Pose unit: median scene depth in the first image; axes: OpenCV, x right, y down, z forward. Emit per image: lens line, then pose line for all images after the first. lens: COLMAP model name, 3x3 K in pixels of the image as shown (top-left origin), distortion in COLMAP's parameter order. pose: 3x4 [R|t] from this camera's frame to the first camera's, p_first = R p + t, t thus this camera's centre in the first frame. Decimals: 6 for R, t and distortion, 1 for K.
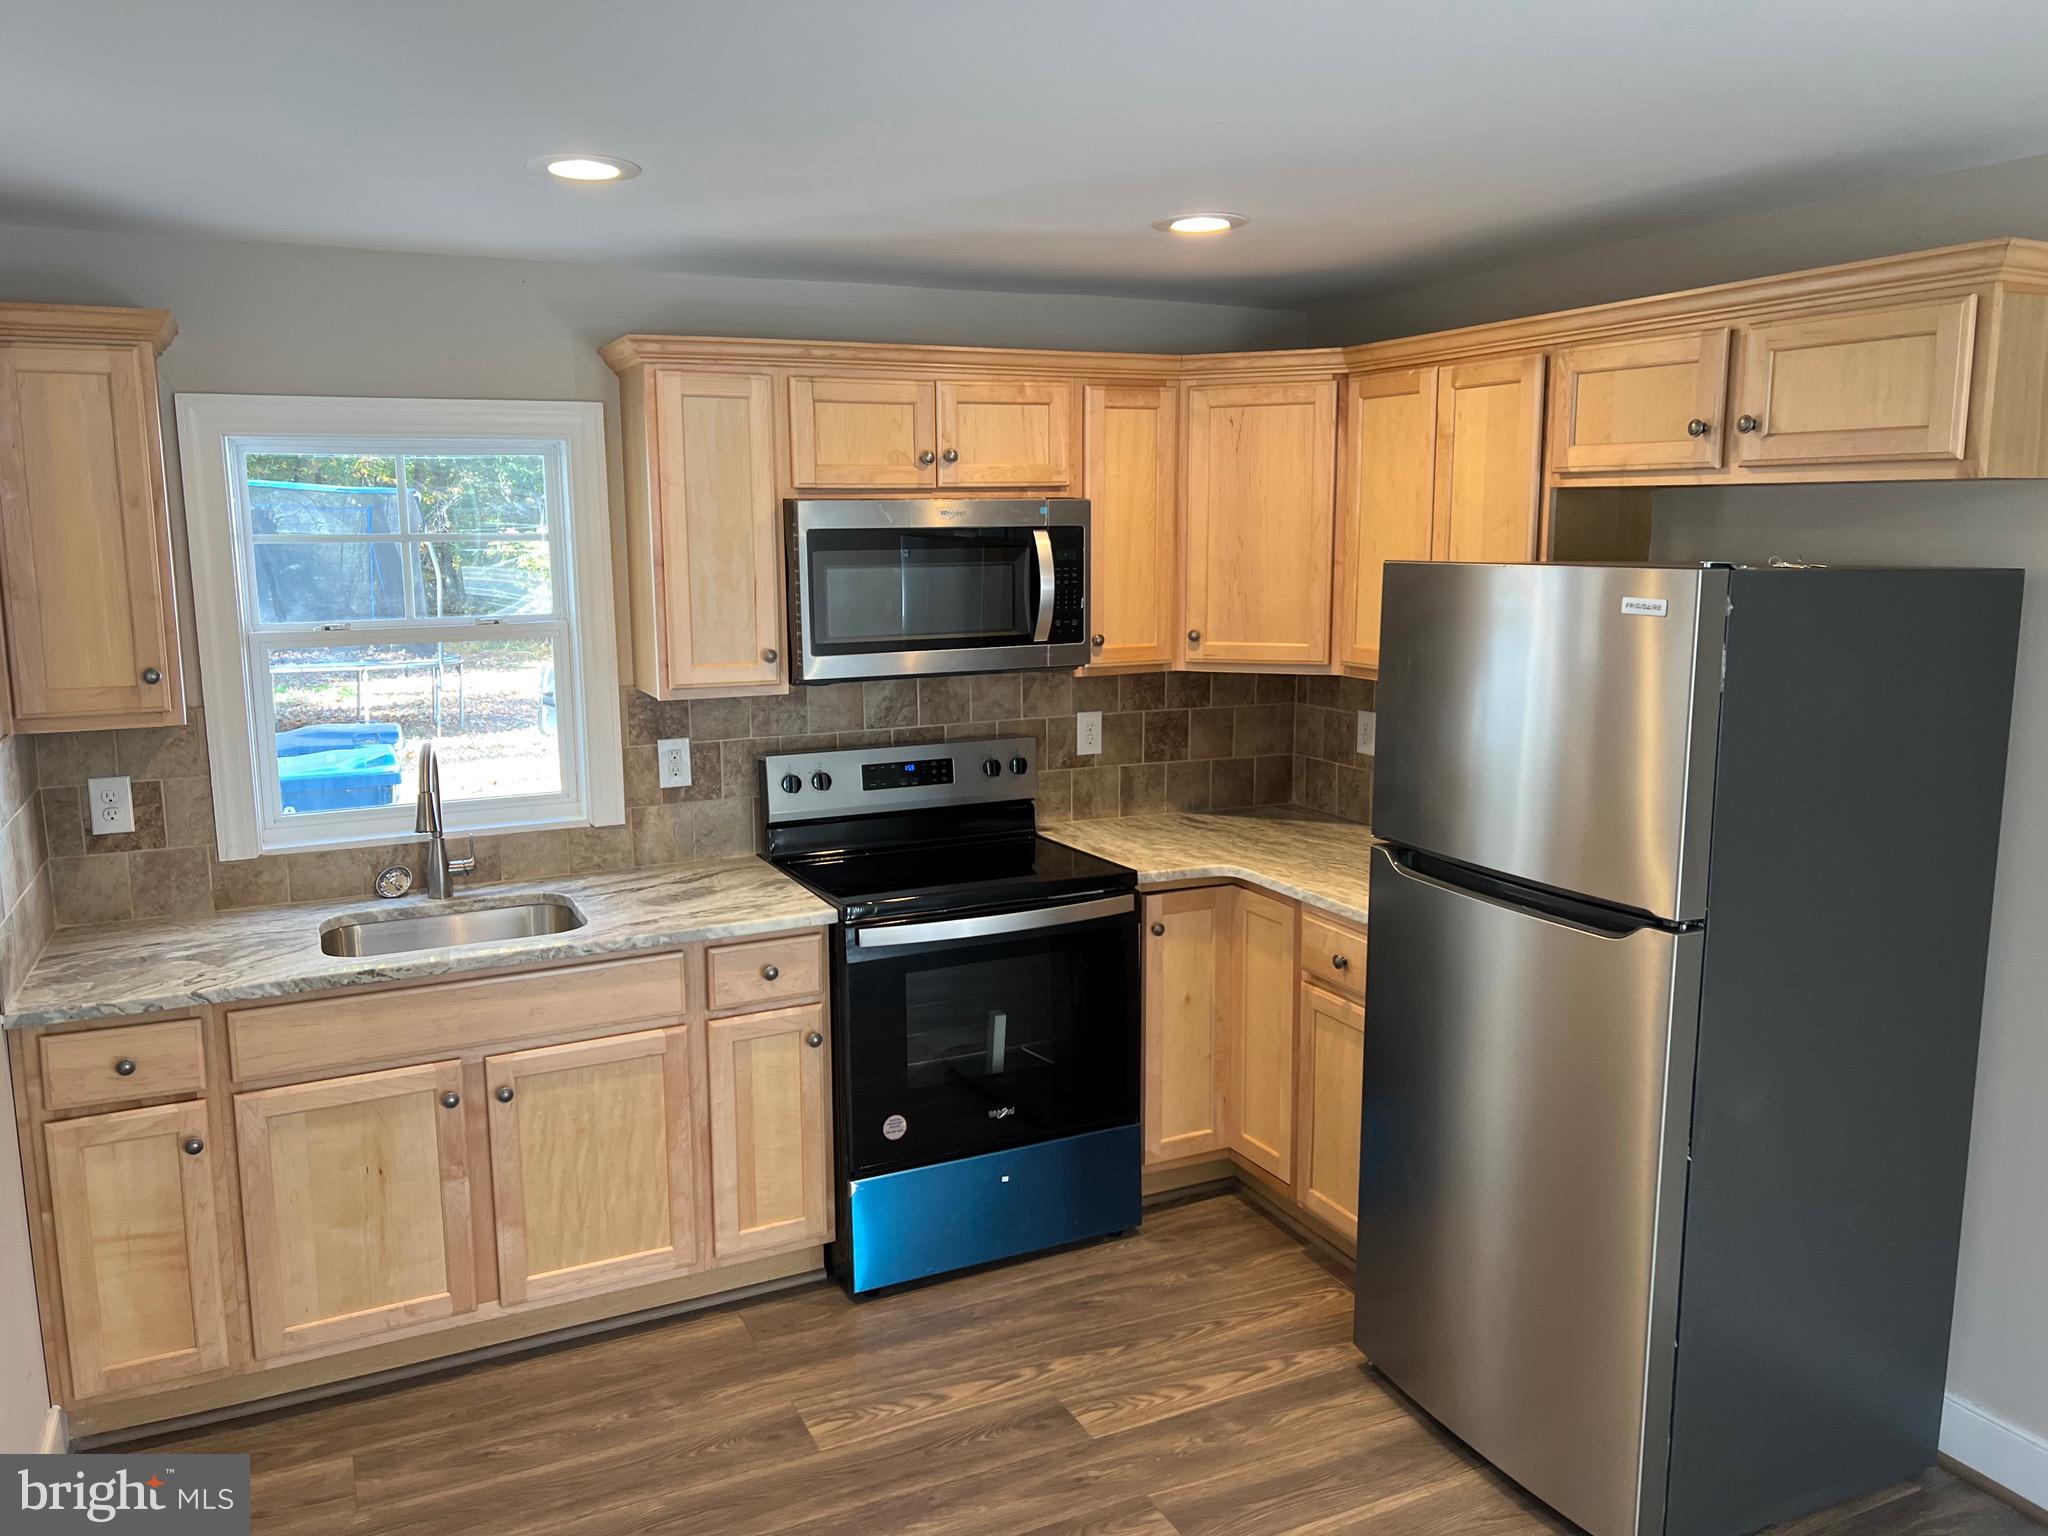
lens RADIAL K [[1555.9, 0, 1013.7], [0, 1555.9, 763.0], [0, 0, 1]] dist [0.051906, -0.062314]
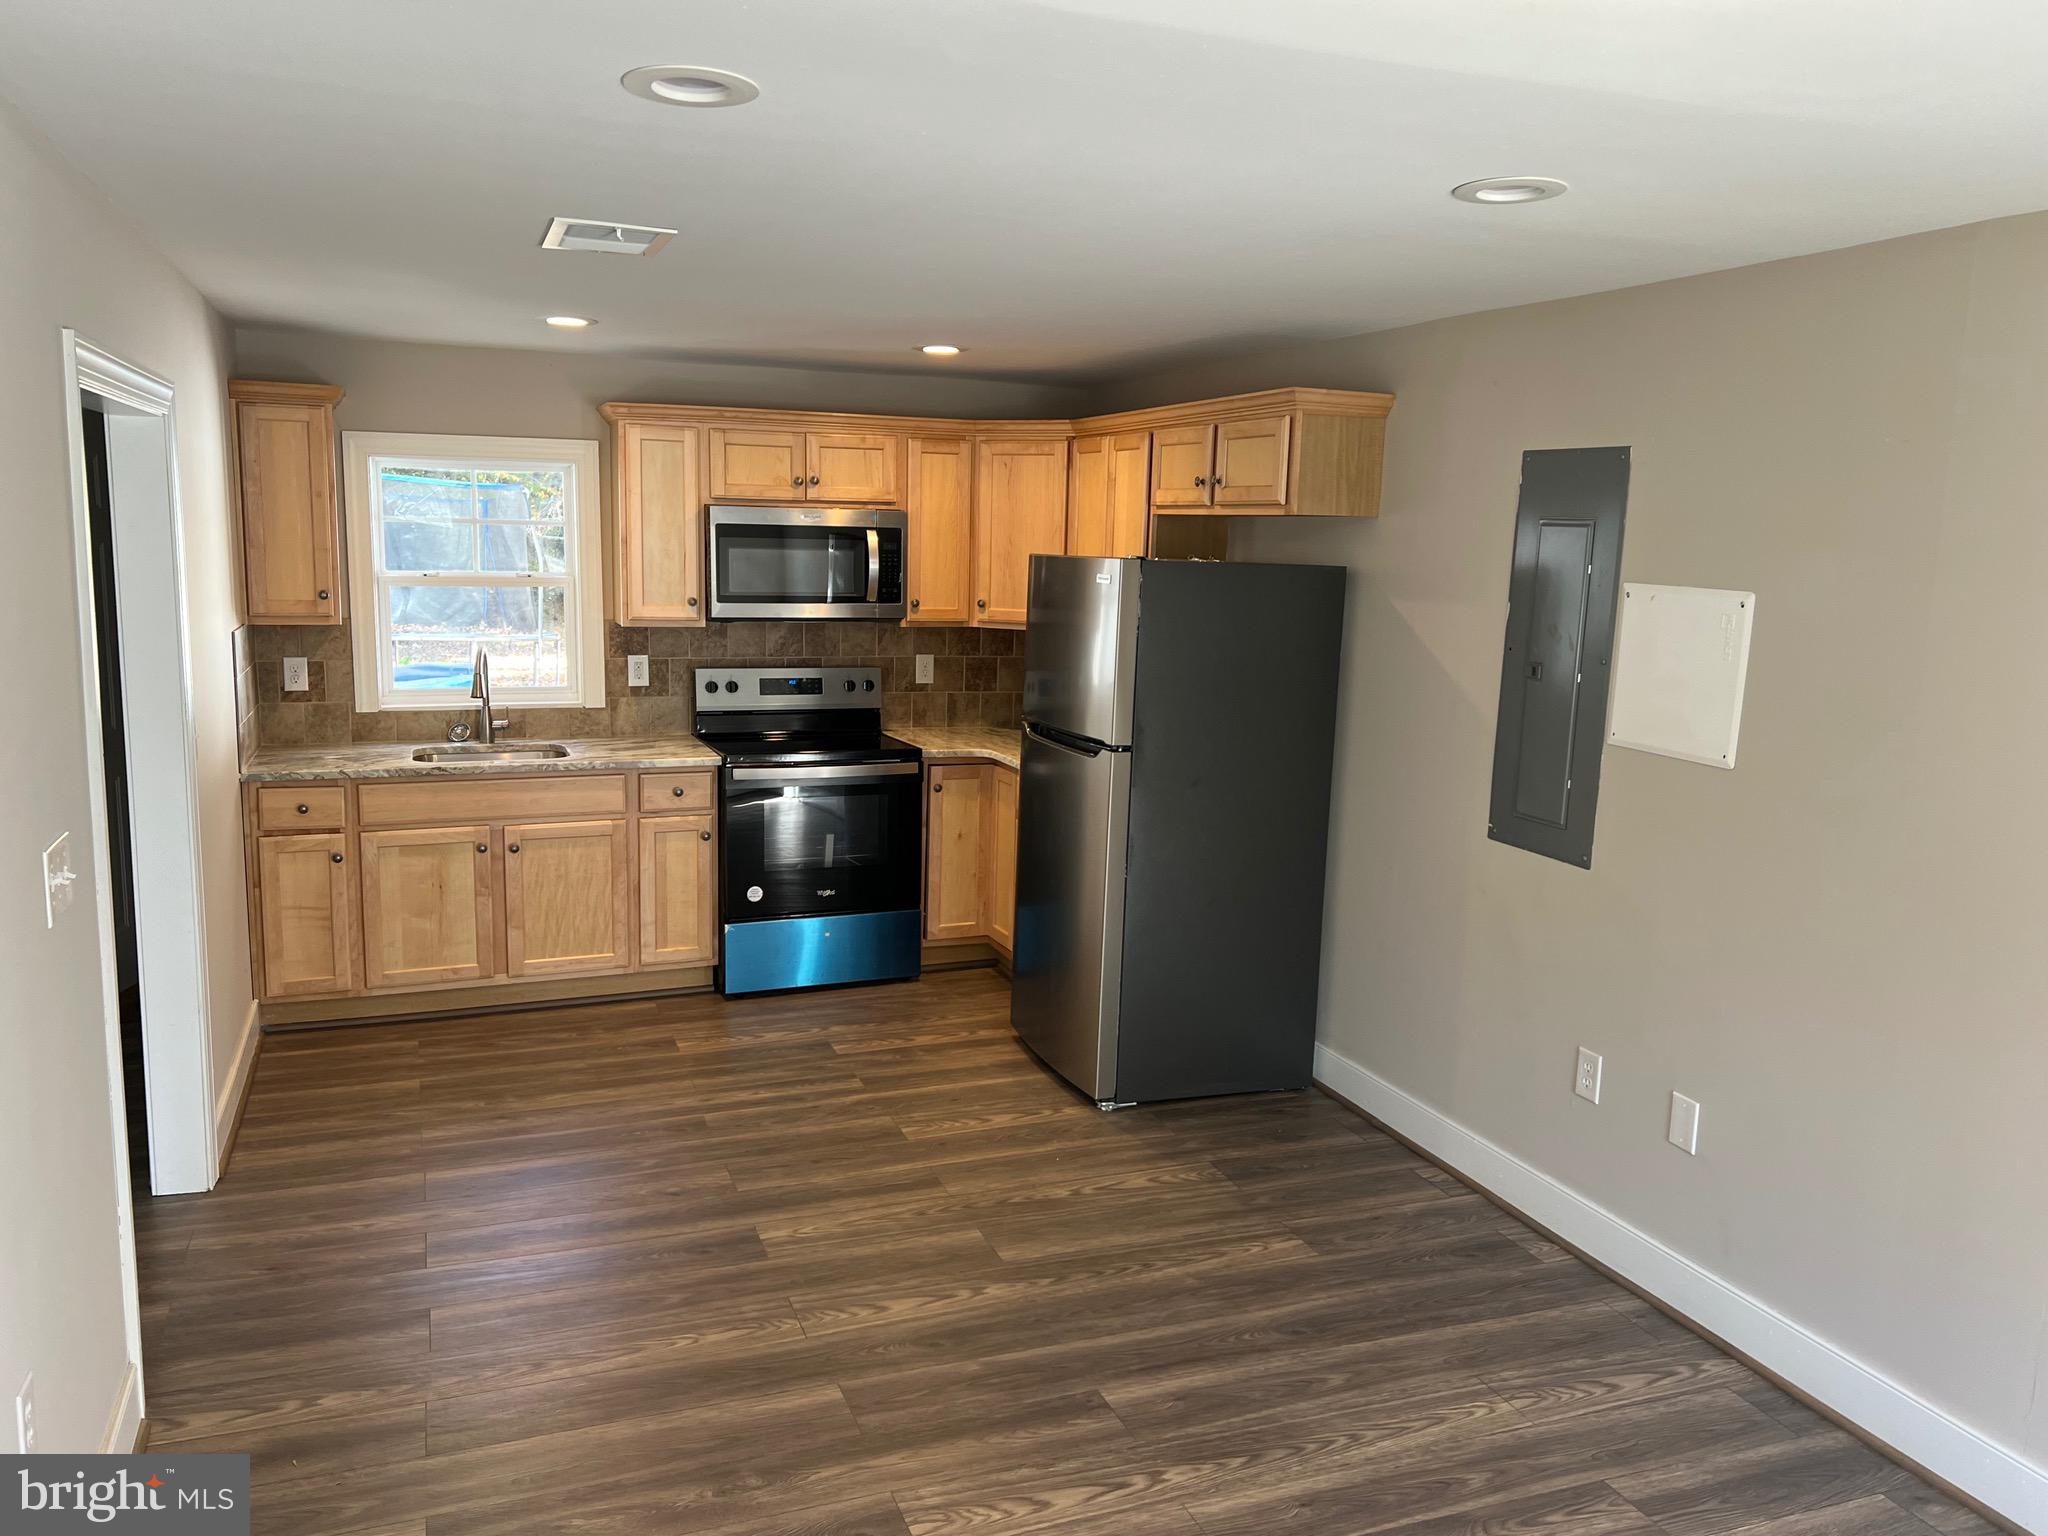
lens RADIAL K [[1555.9, 0, 1023.4], [0, 1555.9, 778.3], [0, 0, 1]] dist [0.051906, -0.062314]
pose [[0.997415, 0.041423, -0.058719, 0.284745], [-0.041294, 0.999141, 0.003417, 0.093031], [0.058810, -0.000984, 0.998269, -0.585910]]
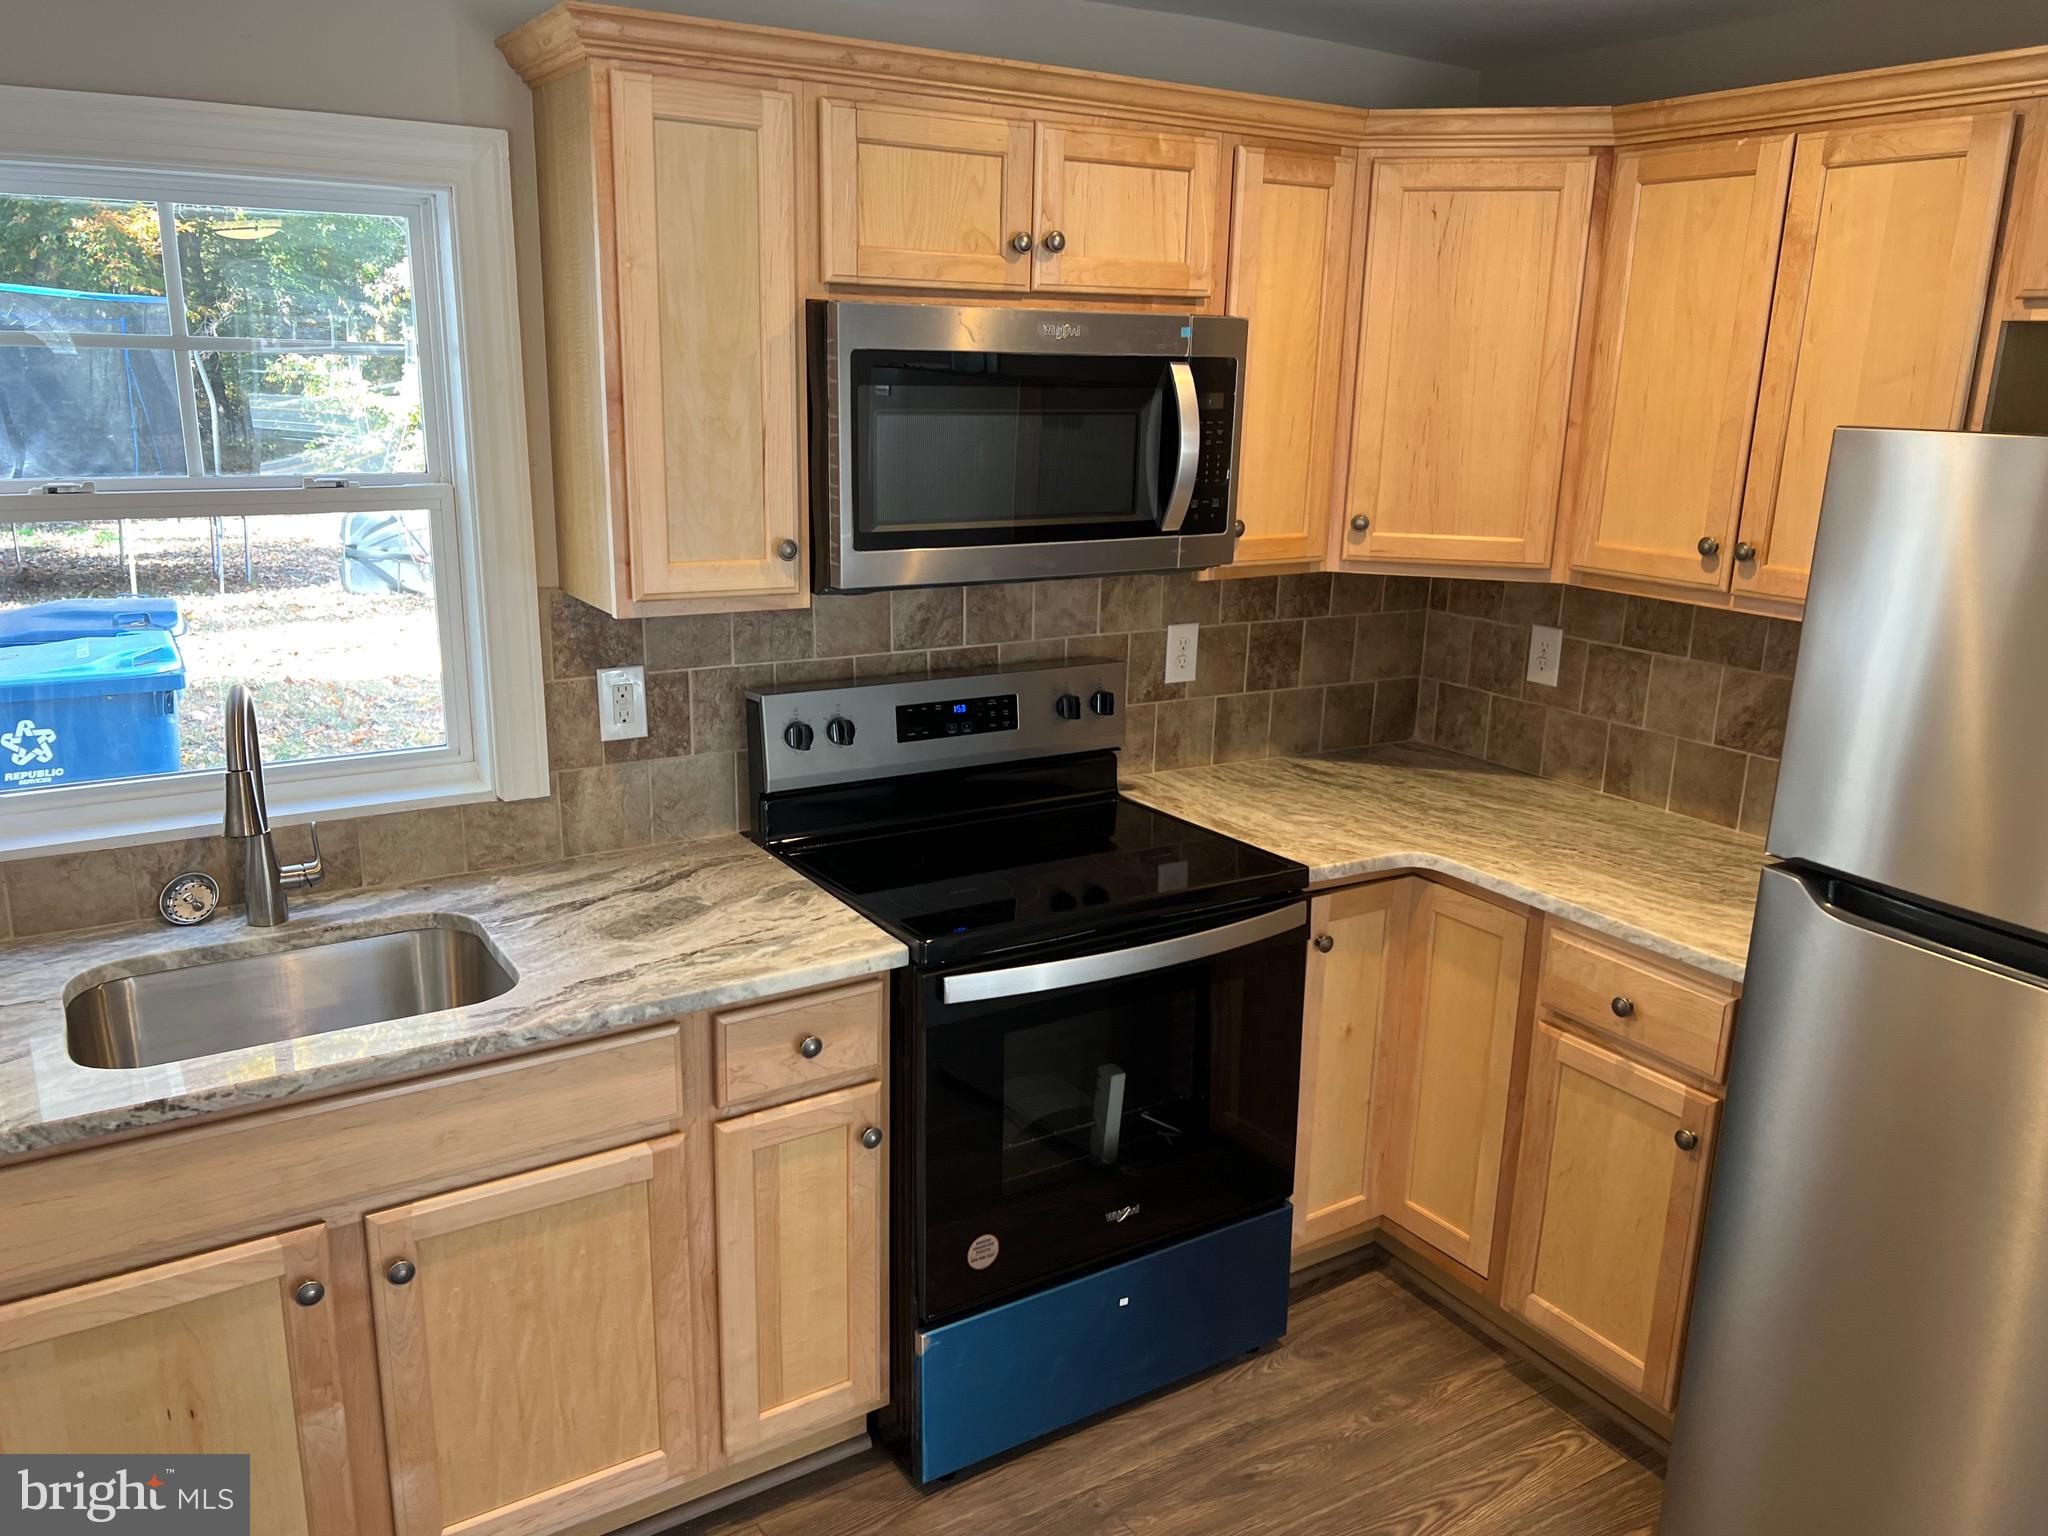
lens RADIAL K [[1435.0, 0, 966.0], [0, 1435.0, 762.7], [0, 0, 1]] dist [0.016226, -0.006483]
pose [[0.991805, -0.002505, 0.127735, -0.160657], [-0.011981, 0.993578, 0.112514, -0.049123], [-0.127197, -0.113123, 0.985406, 0.397743]]
